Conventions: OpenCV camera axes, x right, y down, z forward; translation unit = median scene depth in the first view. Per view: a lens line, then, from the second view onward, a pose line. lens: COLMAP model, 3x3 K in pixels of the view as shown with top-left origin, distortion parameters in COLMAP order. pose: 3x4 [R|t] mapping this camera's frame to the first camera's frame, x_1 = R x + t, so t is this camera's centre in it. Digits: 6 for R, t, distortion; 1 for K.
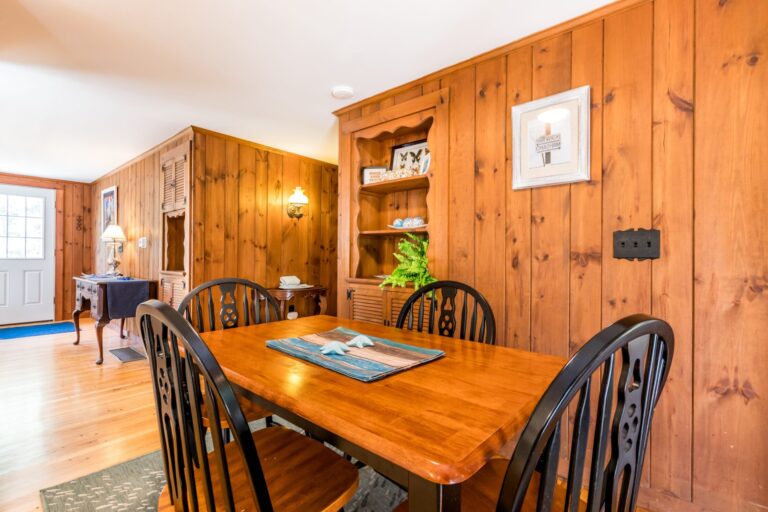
lens RADIAL K [[352.6, 0, 385.8], [0, 352.6, 257.2], [0, 0, 1]] dist [-0.003551, -0.000047]
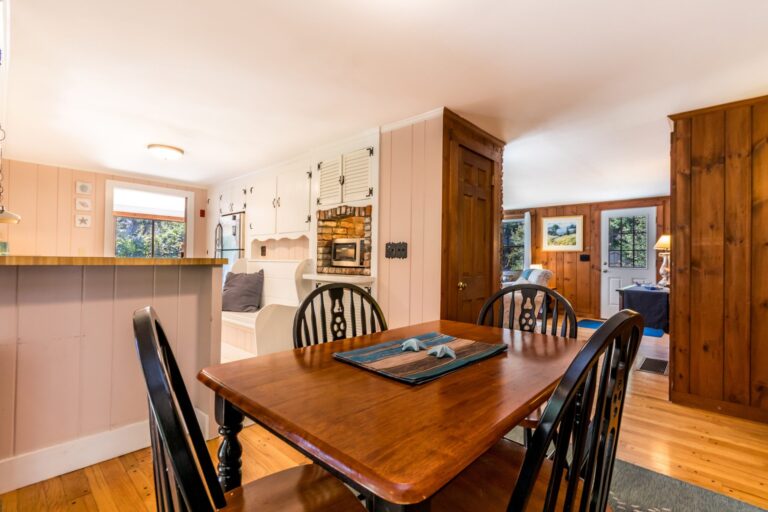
lens RADIAL K [[352.6, 0, 385.8], [0, 352.6, 257.2], [0, 0, 1]] dist [-0.003551, -0.000047]
pose [[-0.035511, -0.020624, -0.999156, 0.663228], [-0.014192, 0.999697, -0.020130, 0.007868], [0.999269, 0.013465, -0.035793, 0.664420]]
